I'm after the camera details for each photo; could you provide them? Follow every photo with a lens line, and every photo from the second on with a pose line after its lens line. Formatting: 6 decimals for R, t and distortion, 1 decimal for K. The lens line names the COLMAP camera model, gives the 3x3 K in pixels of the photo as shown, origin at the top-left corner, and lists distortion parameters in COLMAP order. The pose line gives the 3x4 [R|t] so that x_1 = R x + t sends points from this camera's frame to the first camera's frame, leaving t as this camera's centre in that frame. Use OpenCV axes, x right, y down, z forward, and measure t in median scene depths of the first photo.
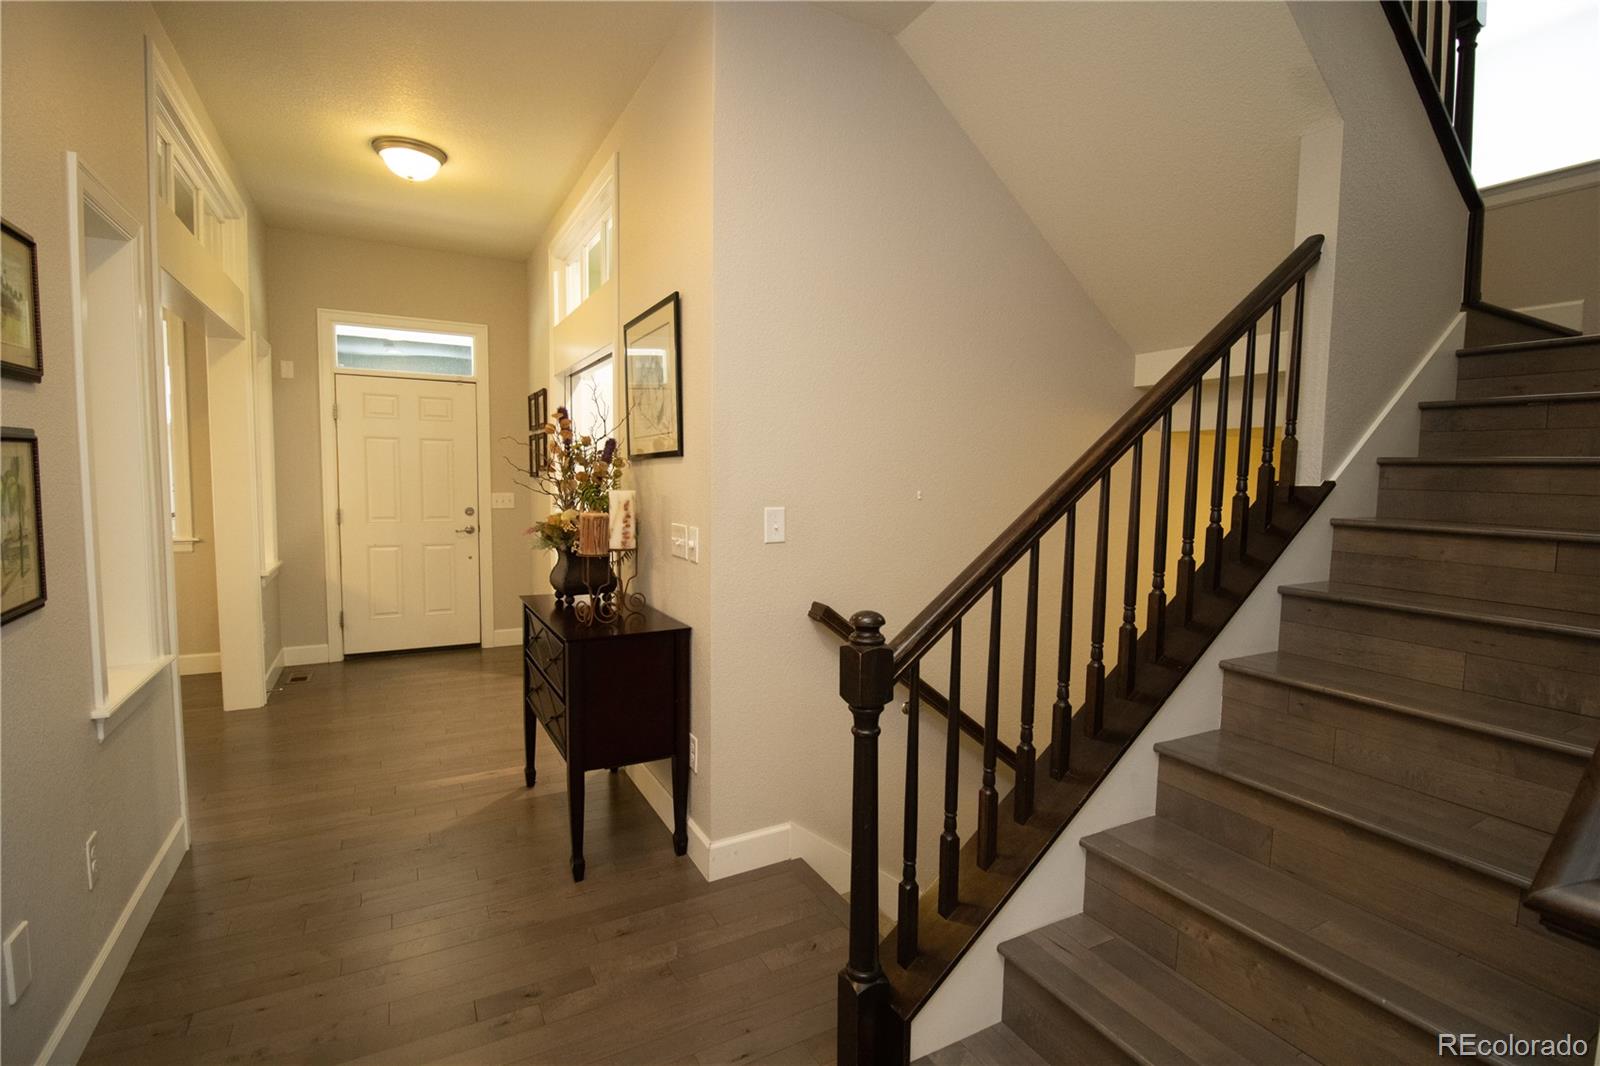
lens RADIAL K [[741.9, 0, 824.0], [0, 741.9, 527.5], [0, 0, 1]] dist [0.002568, -0.009610]
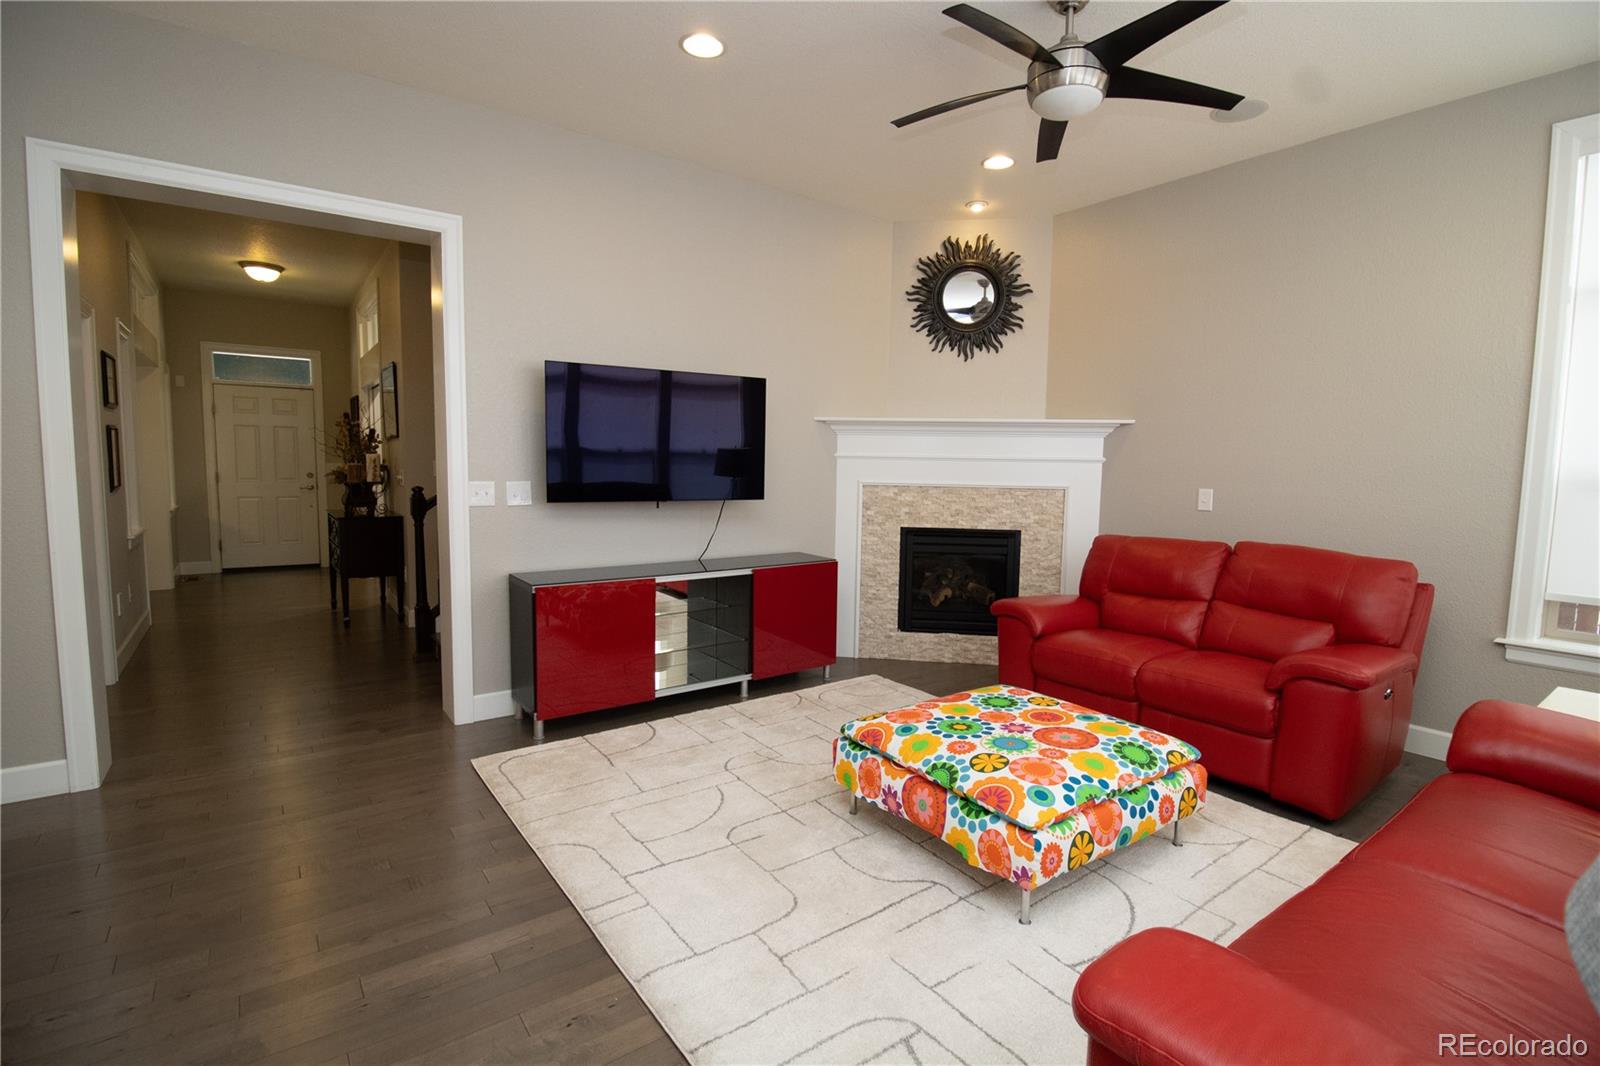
lens RADIAL K [[723.8, 0, 789.2], [0, 723.8, 524.1], [0, 0, 1]] dist [-0.000786, 0.000025]
pose [[0.994078, -0.006523, 0.108473, 0.394424], [0.004755, 0.999852, 0.016551, 0.070438], [-0.108565, -0.015938, 0.993962, -0.679552]]
